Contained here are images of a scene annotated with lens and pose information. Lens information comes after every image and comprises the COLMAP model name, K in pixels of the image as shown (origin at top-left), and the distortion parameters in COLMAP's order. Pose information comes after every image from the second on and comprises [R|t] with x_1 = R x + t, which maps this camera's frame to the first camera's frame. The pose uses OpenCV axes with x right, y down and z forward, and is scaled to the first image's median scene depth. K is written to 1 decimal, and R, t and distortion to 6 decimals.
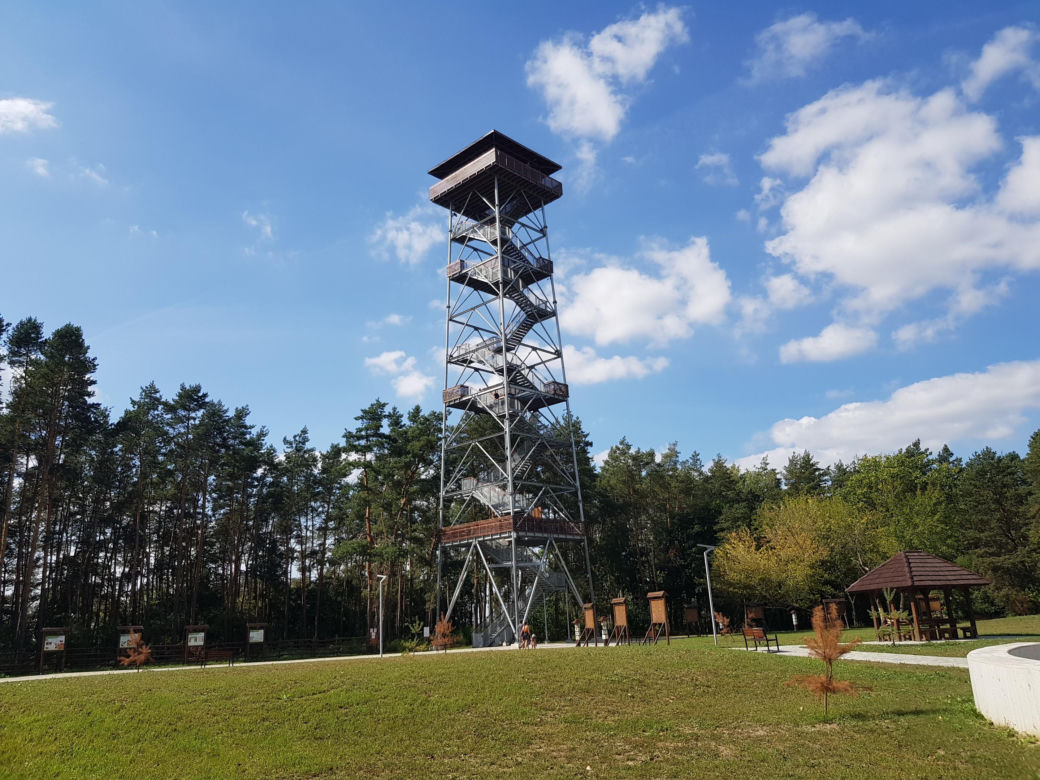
lens RADIAL K [[821.4, 0, 517.7], [0, 821.4, 392.9], [0, 0, 1]] dist [0.050068, -0.073193]
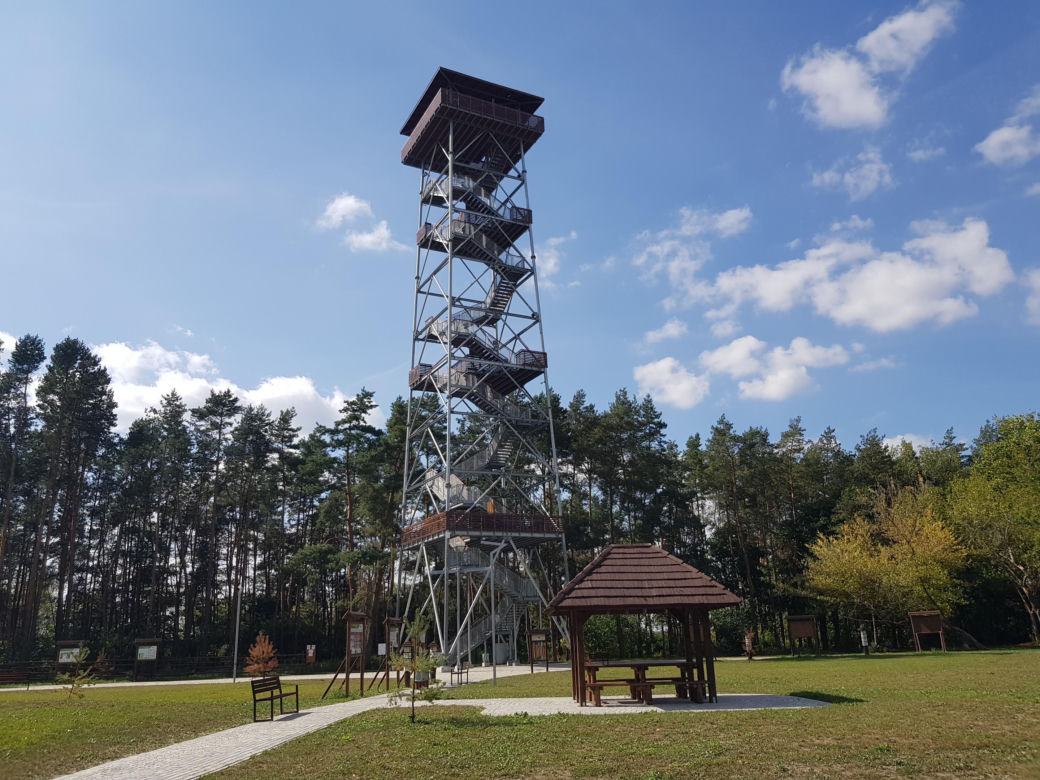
lens RADIAL K [[821.4, 0, 523.0], [0, 821.4, 387.4], [0, 0, 1]] dist [0.050068, -0.073193]
pose [[0.949380, -0.078284, -0.304218, 0.278776], [0.075771, 0.996923, -0.020076, 0.038365], [0.304854, -0.003991, 0.952391, 0.190361]]
